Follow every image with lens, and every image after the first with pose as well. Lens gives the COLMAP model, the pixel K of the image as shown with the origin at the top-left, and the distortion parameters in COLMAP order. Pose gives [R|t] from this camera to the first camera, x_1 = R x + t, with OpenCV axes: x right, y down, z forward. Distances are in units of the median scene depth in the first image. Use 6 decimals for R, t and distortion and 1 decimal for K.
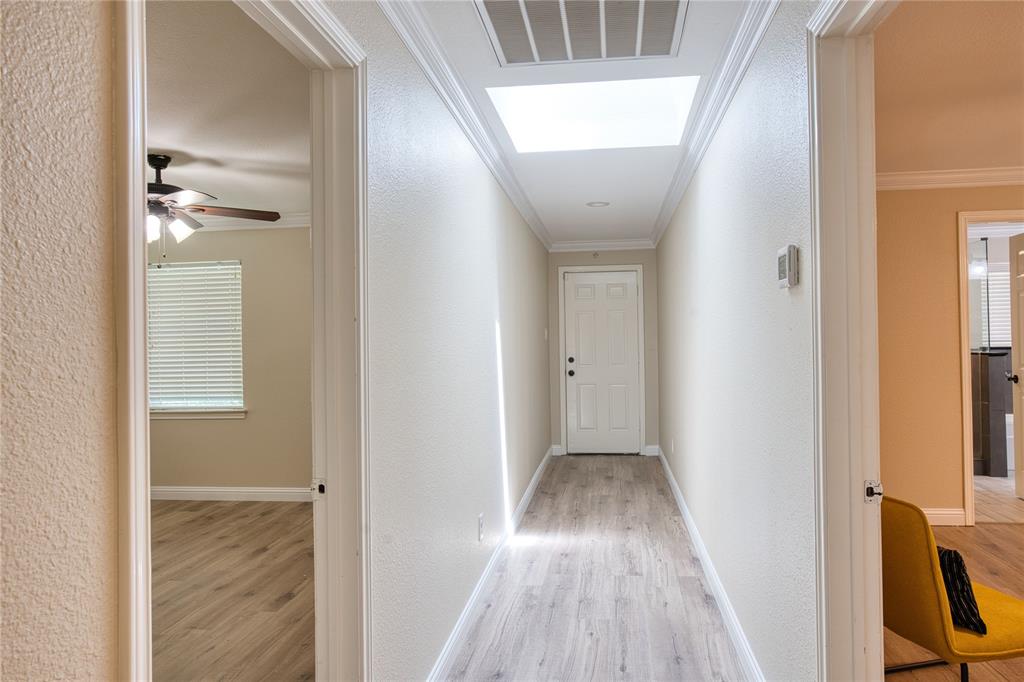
lens RADIAL K [[661.1, 0, 539.8], [0, 661.1, 332.6], [0, 0, 1]] dist [-0.044078, 0.046212]
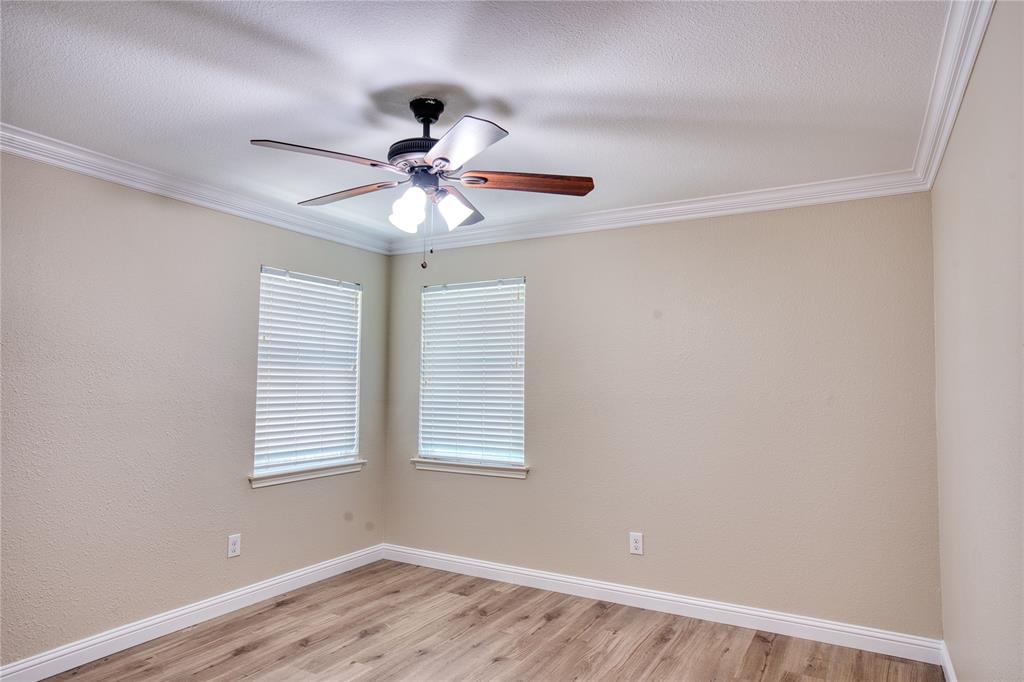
lens RADIAL K [[631.9, 0, 512.0], [0, 631.9, 341.0], [0, 0, 1]] dist [-0.037915, 0.040413]
pose [[0.911934, -0.001371, -0.410335, -0.157092], [-0.019482, 0.998722, -0.046635, 0.002792], [0.409875, 0.050522, 0.910741, 0.302769]]
